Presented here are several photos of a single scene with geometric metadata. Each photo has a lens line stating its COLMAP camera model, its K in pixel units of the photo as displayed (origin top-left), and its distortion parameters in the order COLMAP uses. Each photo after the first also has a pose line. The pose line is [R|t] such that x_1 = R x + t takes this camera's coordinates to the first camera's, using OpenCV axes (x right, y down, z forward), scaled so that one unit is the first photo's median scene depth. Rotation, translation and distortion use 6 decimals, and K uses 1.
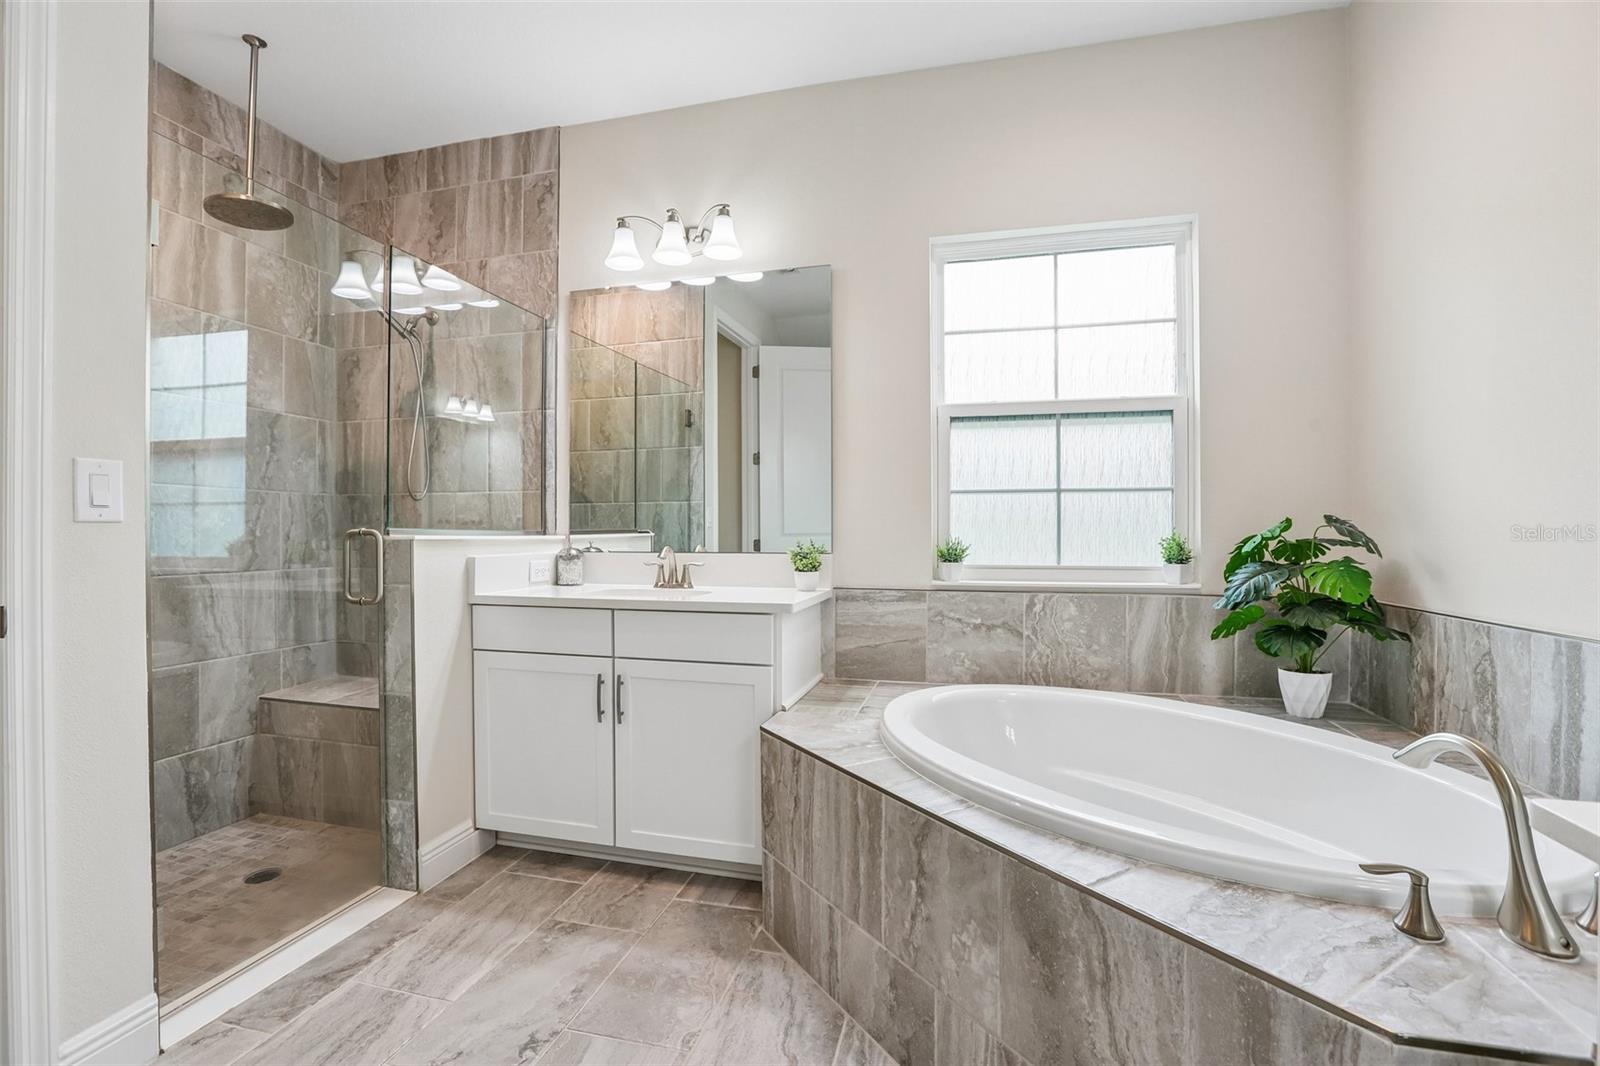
lens RADIAL K [[727.1, 0, 792.7], [0, 727.1, 539.0], [0, 0, 1]] dist [-0.045686, 0.014216]
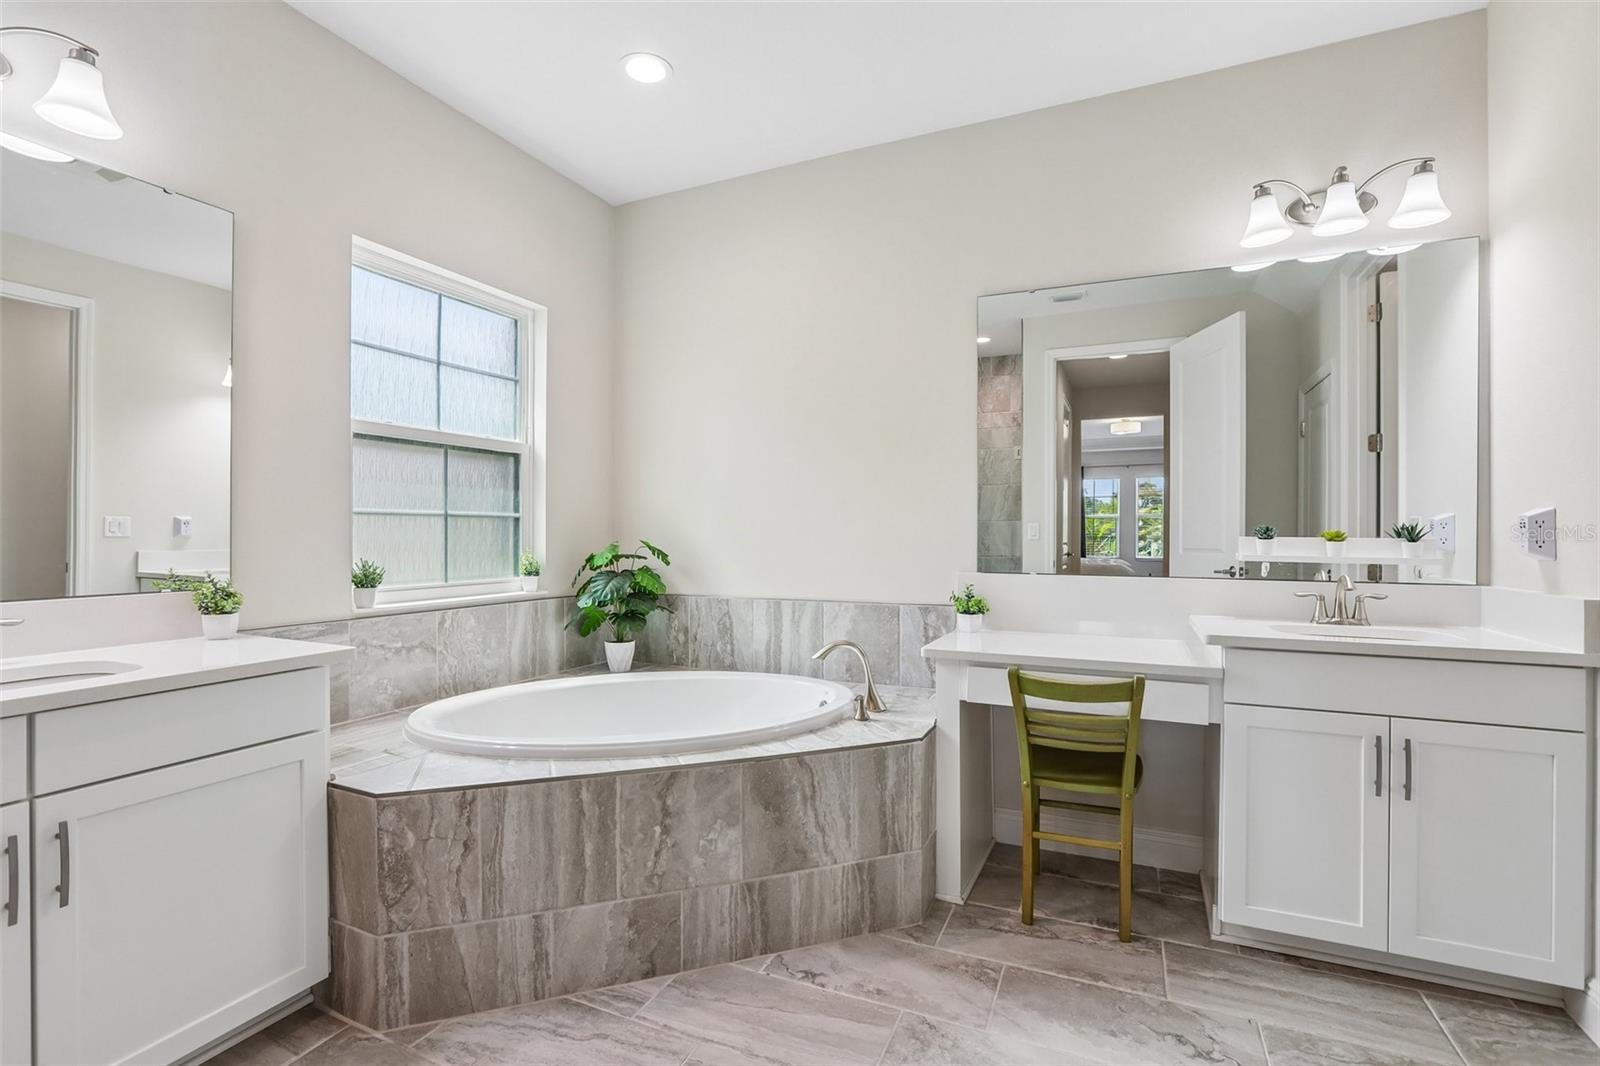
lens RADIAL K [[727.1, 0, 798.0], [0, 727.1, 539.3], [0, 0, 1]] dist [-0.045686, 0.014216]
pose [[0.172124, -0.006417, 0.985054, -0.735942], [0.006316, 0.999965, 0.005411, -0.039713], [-0.985055, 0.005290, 0.172158, 0.345886]]
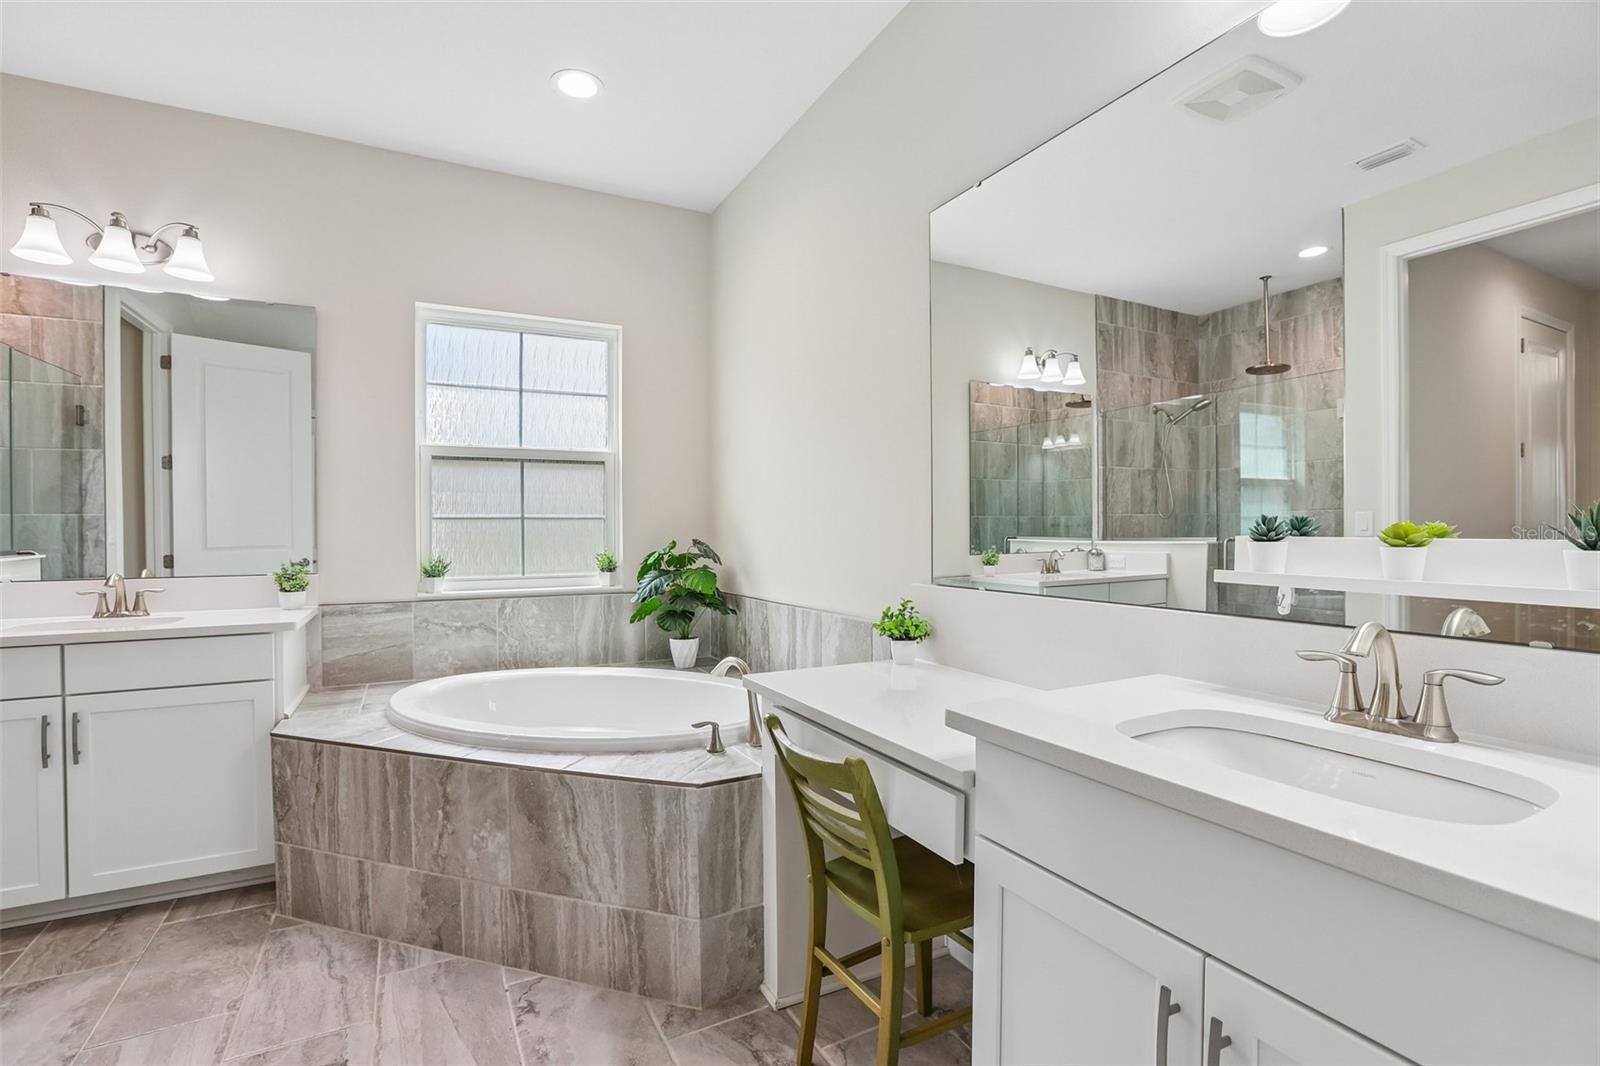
lens RADIAL K [[727.1, 0, 797.5], [0, 727.1, 537.2], [0, 0, 1]] dist [-0.045686, 0.014216]
pose [[0.735376, -0.008282, 0.677609, -0.176734], [0.009501, 0.999953, 0.001910, -0.037456], [-0.677593, 0.005033, 0.735420, -0.342320]]
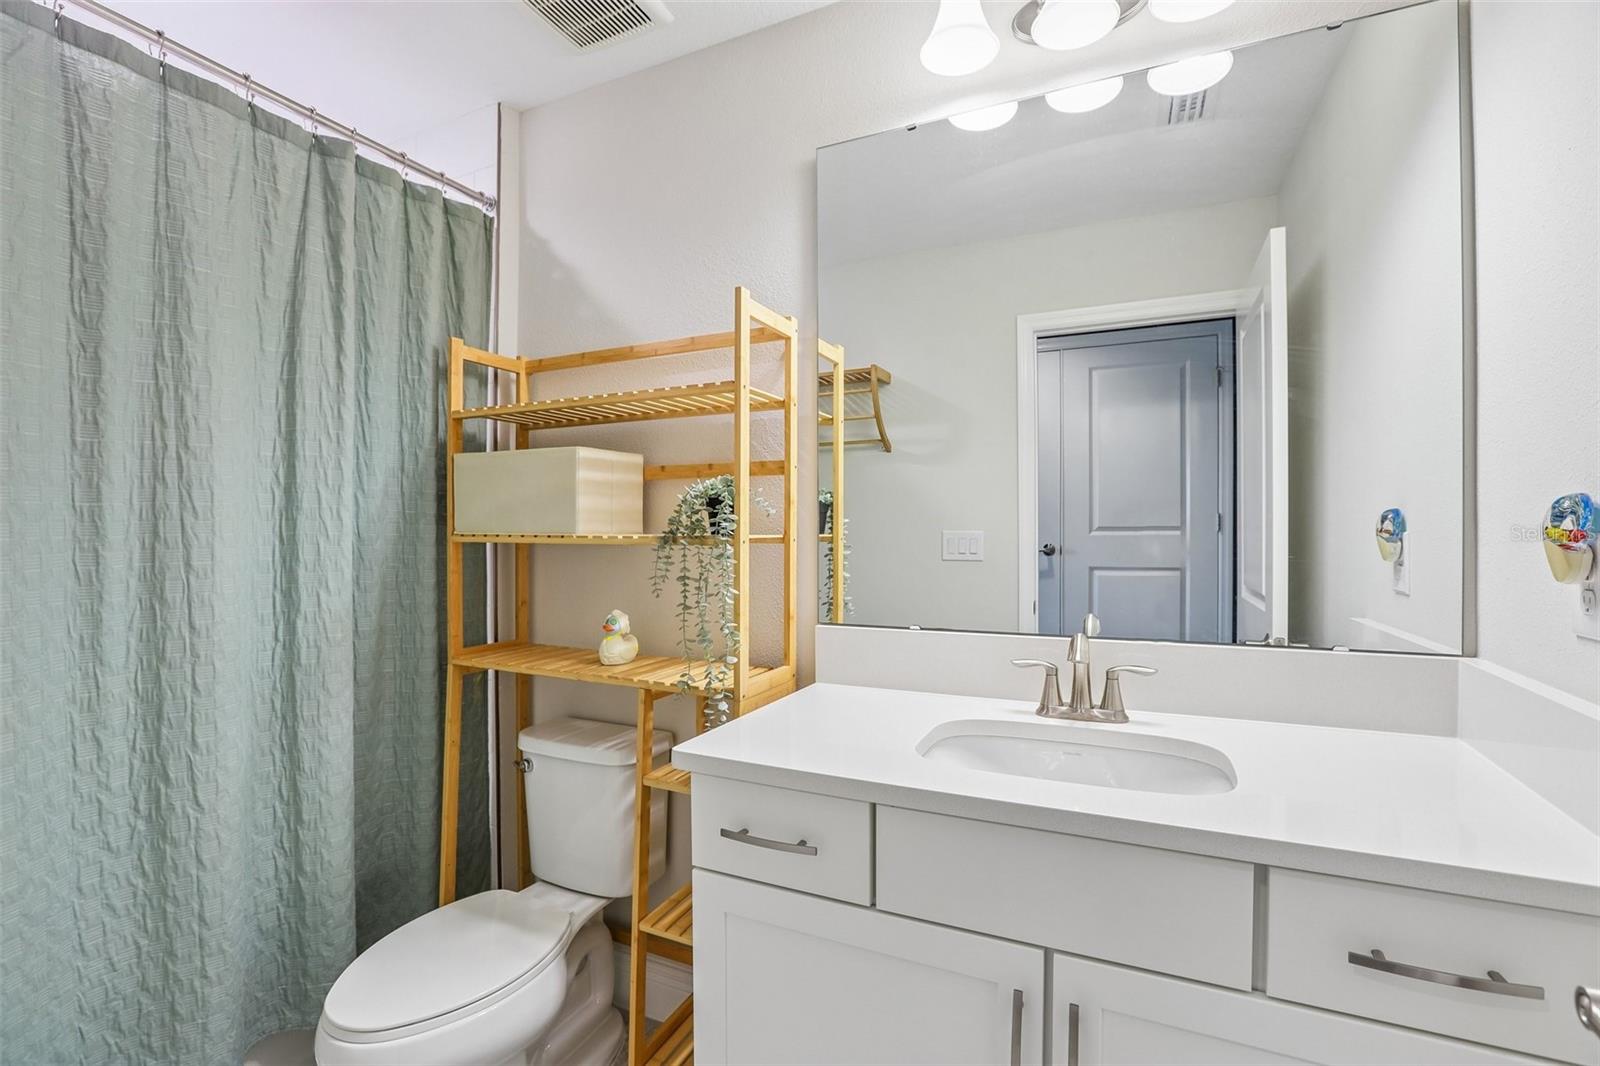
lens RADIAL K [[727.1, 0, 792.7], [0, 727.1, 537.2], [0, 0, 1]] dist [-0.045686, 0.014216]
pose [[0.982772, -0.011080, -0.184488, -0.334267], [0.009783, 0.999921, -0.007938, -0.062225], [0.184561, 0.005996, 0.982803, 0.644093]]
